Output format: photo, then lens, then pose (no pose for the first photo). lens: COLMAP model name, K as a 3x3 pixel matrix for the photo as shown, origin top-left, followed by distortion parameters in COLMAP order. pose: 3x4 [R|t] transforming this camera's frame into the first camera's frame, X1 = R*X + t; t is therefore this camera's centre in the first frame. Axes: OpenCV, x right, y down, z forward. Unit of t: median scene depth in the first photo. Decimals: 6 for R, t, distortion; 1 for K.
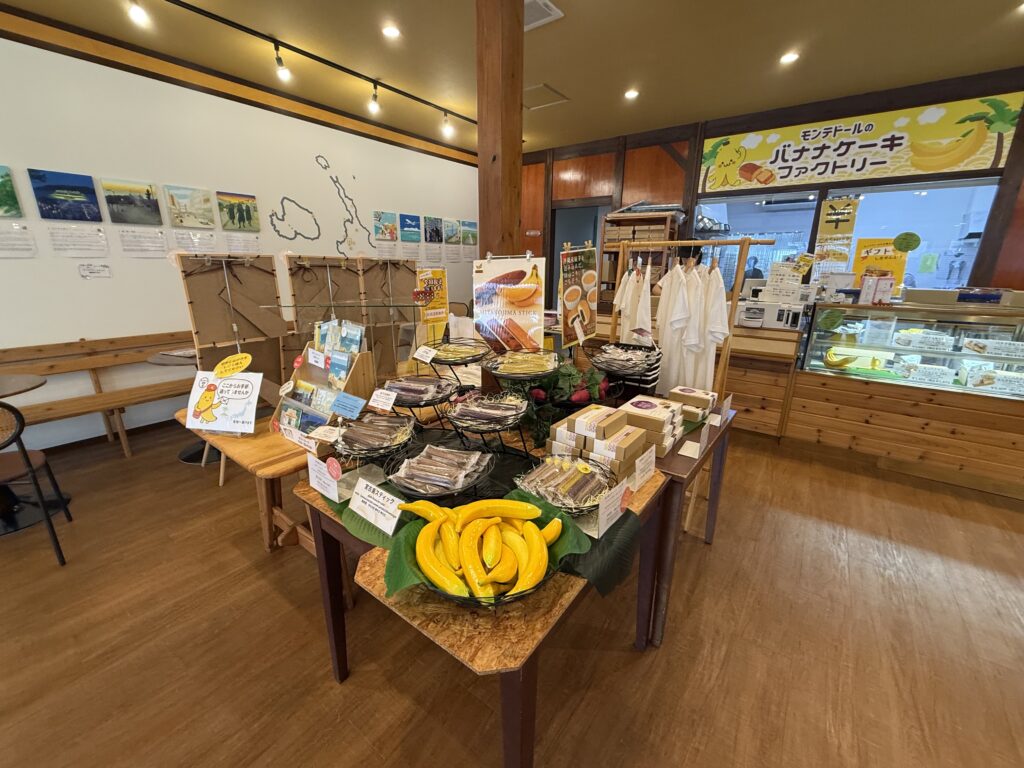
lens RADIAL K [[414.9, 0, 512.0], [0, 414.9, 384.0], [0, 0, 1]] dist [-0.002485, -0.000026]
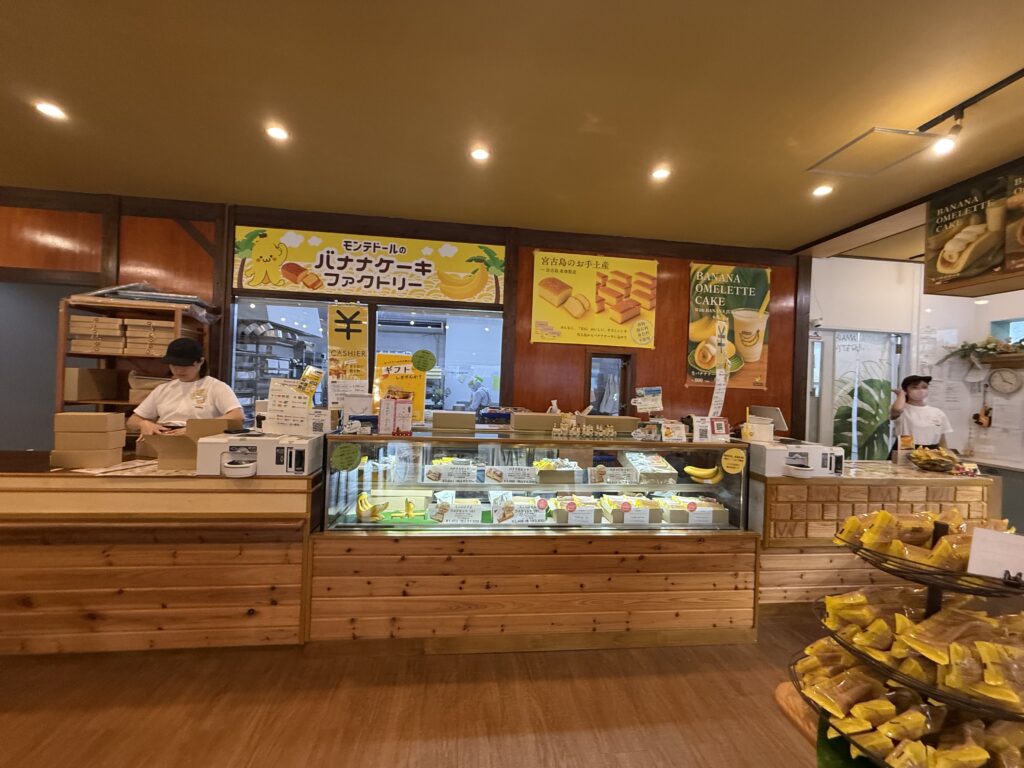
lens RADIAL K [[412.4, 0, 512.0], [0, 412.4, 384.0], [0, 0, 1]] dist [-0.001698, -0.000175]
pose [[0.727774, 0.020154, 0.685521, 0.389070], [0.160193, 0.966922, -0.198495, -0.071874], [-0.666846, 0.254275, 0.700472, 0.216995]]
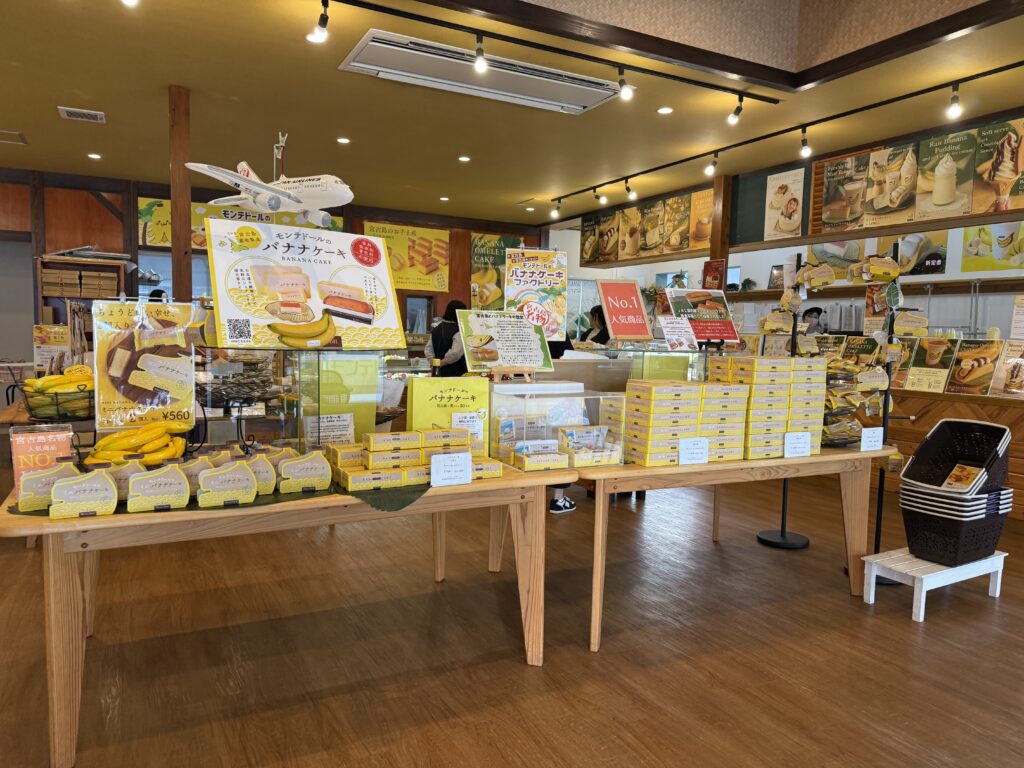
lens RADIAL K [[726.7, 0, 512.0], [0, 726.7, 384.0], [0, 0, 1]] dist [0.097236, -0.143734]
pose [[0.440792, -0.063710, 0.895345, -1.004362], [0.229636, 0.972288, -0.043868, 0.204154], [-0.867738, 0.224940, 0.443207, -0.660329]]
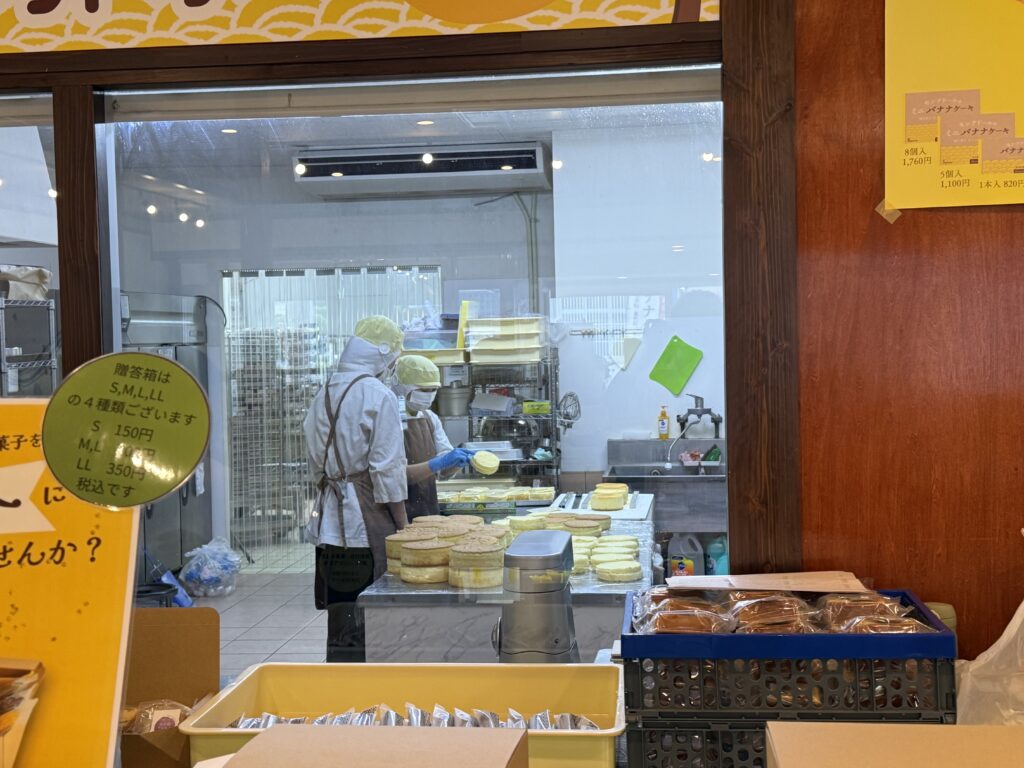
lens RADIAL K [[1327.6, 0, 512.0], [0, 1327.6, 384.0], [0, 0, 1]] dist [0.015370, 0.021363]
pose [[0.867588, -0.042519, 0.495462, 0.678301], [0.163920, 0.965105, -0.204214, -0.199855], [-0.469490, 0.258390, 0.844283, 0.469489]]
